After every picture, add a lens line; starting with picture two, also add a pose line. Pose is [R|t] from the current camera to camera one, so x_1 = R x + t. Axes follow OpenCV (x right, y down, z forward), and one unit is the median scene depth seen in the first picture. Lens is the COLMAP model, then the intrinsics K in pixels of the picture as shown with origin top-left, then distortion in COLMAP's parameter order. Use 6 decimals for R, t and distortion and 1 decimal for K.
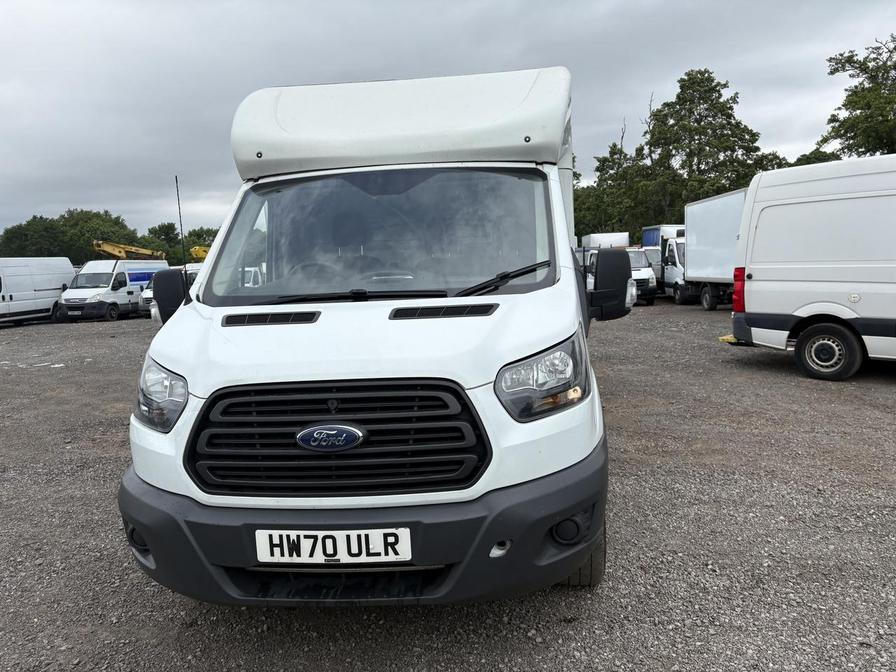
lens RADIAL K [[594.8, 0, 443.8], [0, 594.8, 334.8], [0, 0, 1]] dist [0.030645, 0.000172]
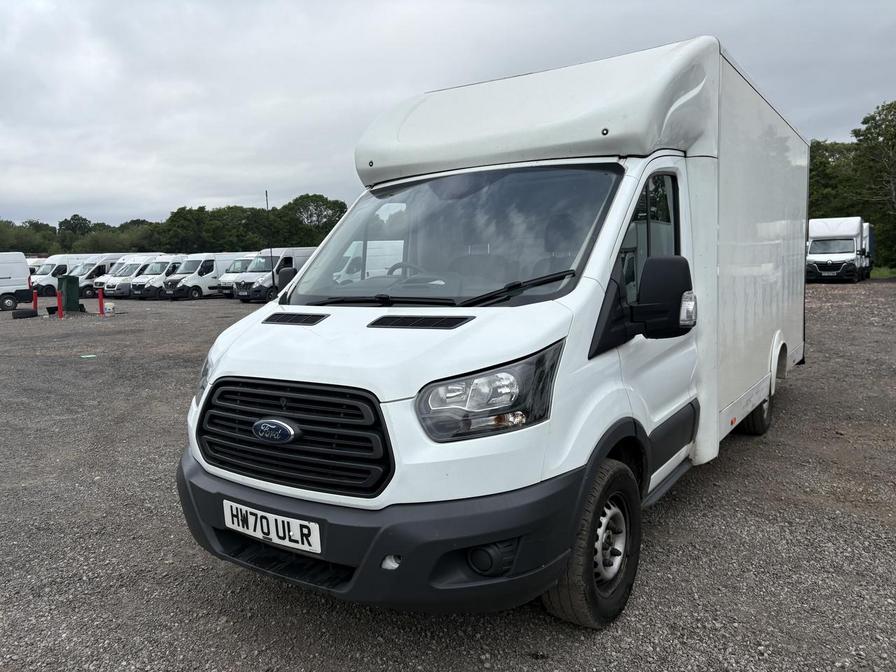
lens RADIAL K [[594.8, 0, 443.8], [0, 594.8, 334.8], [0, 0, 1]] dist [0.030645, 0.000172]
pose [[0.901853, 0.067527, -0.426732, 0.569969], [-0.055664, 0.997639, 0.040227, -0.073124], [0.428441, -0.012525, 0.903483, 0.117880]]
